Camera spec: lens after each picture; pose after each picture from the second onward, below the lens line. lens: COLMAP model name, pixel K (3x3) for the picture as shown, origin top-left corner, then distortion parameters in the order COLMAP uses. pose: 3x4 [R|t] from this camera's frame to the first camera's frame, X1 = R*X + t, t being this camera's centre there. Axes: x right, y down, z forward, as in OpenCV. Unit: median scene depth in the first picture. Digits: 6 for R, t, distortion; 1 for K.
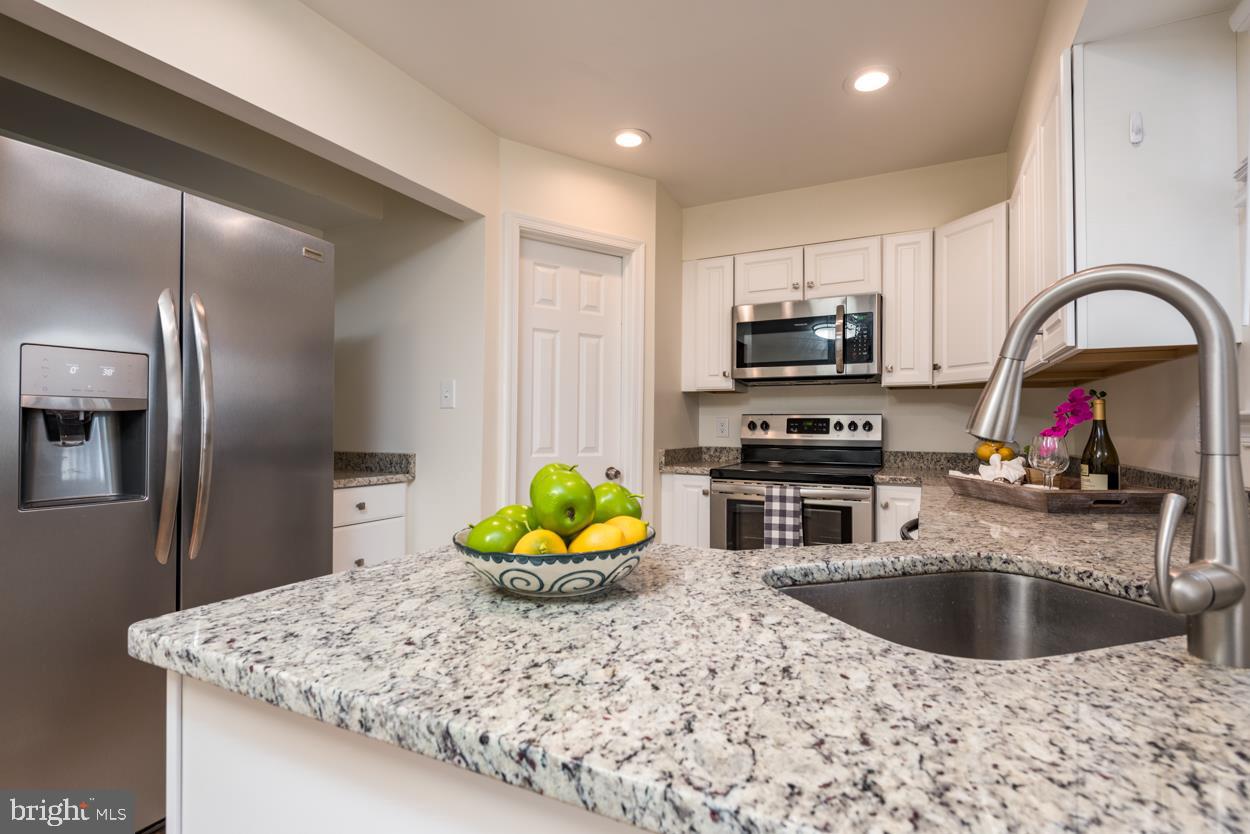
lens RADIAL K [[599.8, 0, 627.1], [0, 599.8, 420.5], [0, 0, 1]] dist [0.012728, 0.000056]
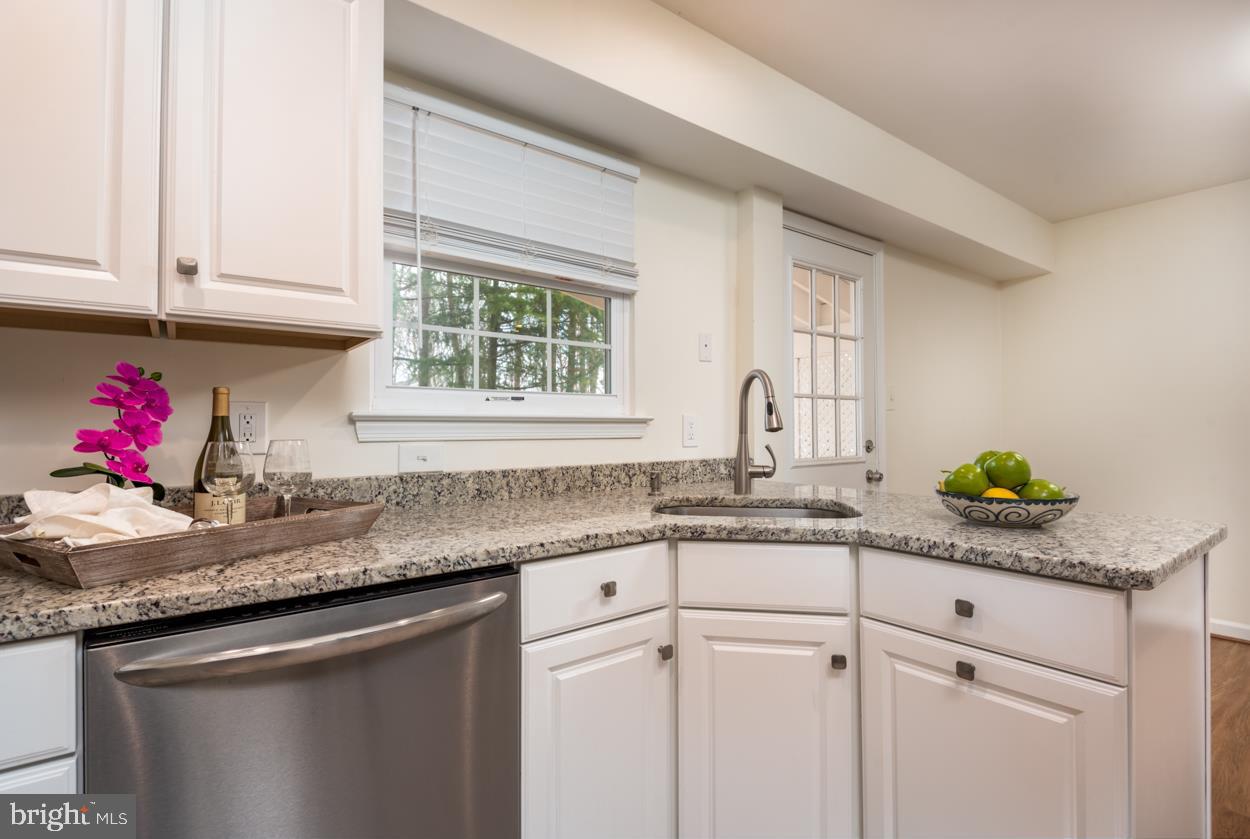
lens RADIAL K [[584.5, 0, 604.7], [0, 584.5, 419.5], [0, 0, 1]] dist [0.001301, -0.000352]
pose [[-0.890460, 0.003139, 0.455051, 0.033380], [-0.003949, 0.999885, -0.014625, 0.006774], [-0.455045, -0.014821, -0.890345, 0.799028]]
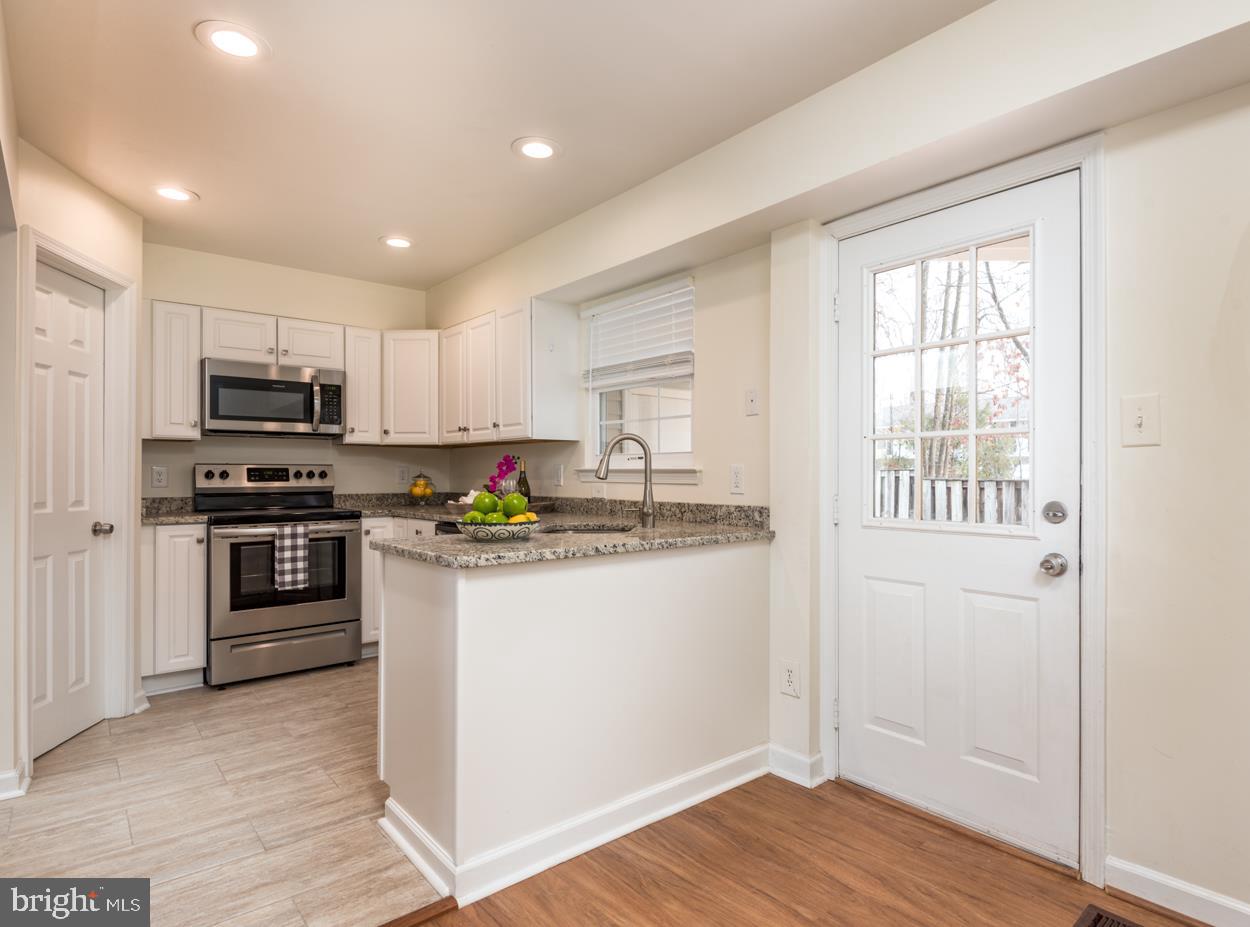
lens RADIAL K [[674.9, 0, 669.7], [0, 674.9, 472.0], [0, 0, 1]] dist [0.017993, -0.022611]
pose [[0.371459, -0.003446, 0.928443, -0.659594], [-0.003538, 0.999981, 0.005127, -0.005669], [-0.928443, -0.005189, 0.371440, -0.180037]]
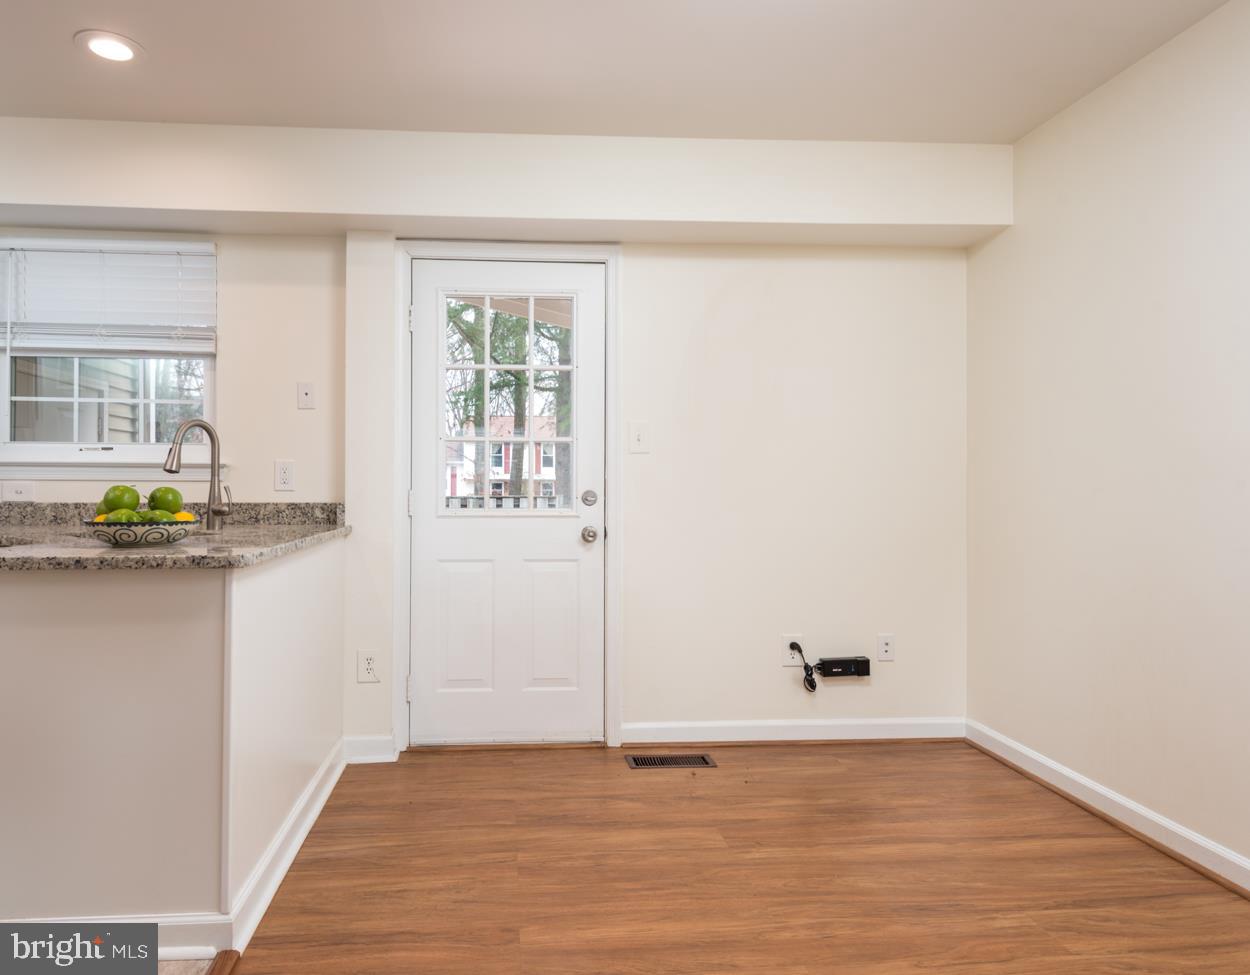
lens RADIAL K [[781.5, 0, 551.0], [0, 781.5, 480.9], [0, 0, 1]] dist [0.003838, 0.000311]
pose [[-0.512535, -0.004051, 0.858657, -0.815237], [-0.011042, 0.999937, -0.001874, 0.014779], [-0.858595, -0.010442, -0.512548, 0.321292]]
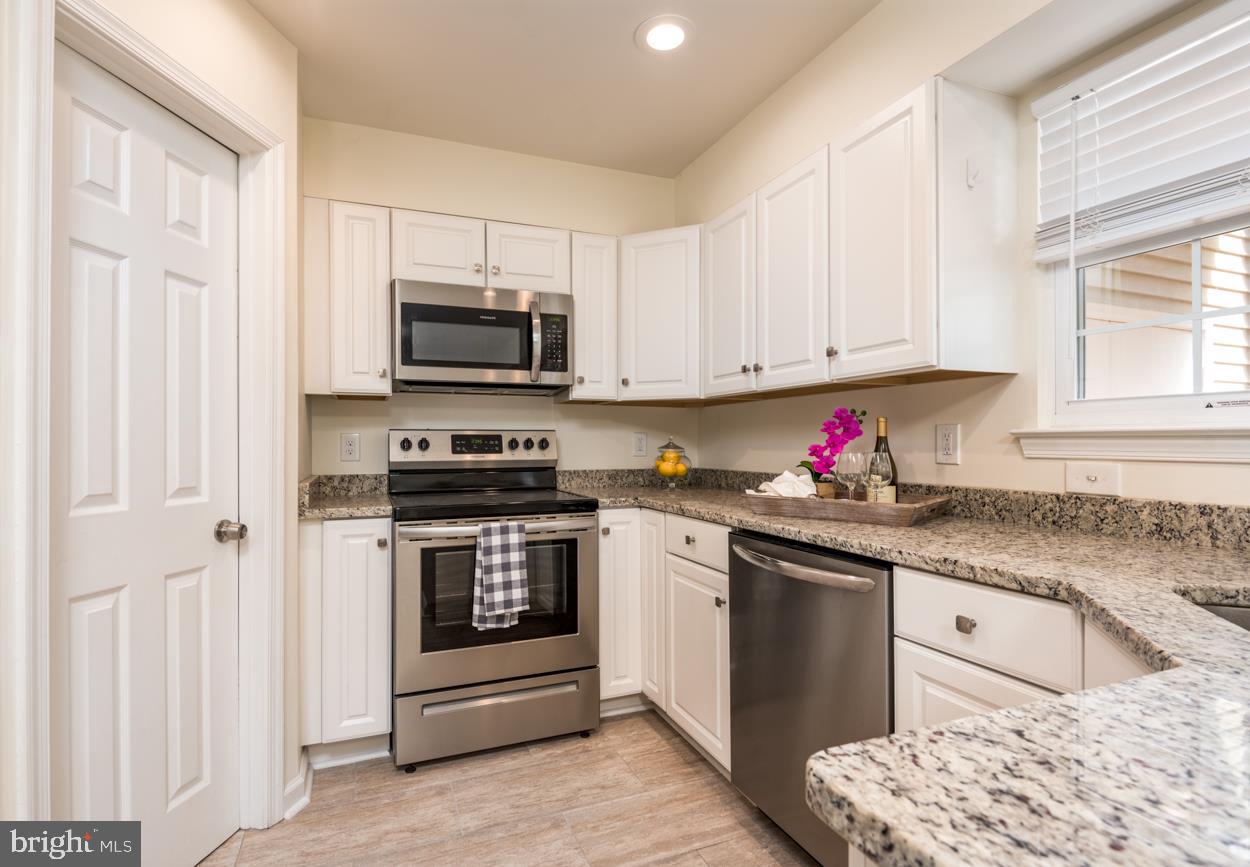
lens RADIAL K [[600.3, 0, 606.7], [0, 600.3, 441.8], [0, 0, 1]] dist [0.001685, -0.000522]
pose [[0.668708, -0.006518, 0.743497, -0.209458], [0.001867, 0.999973, 0.007087, 0.000536], [-0.743523, -0.003352, 0.668702, 0.360492]]
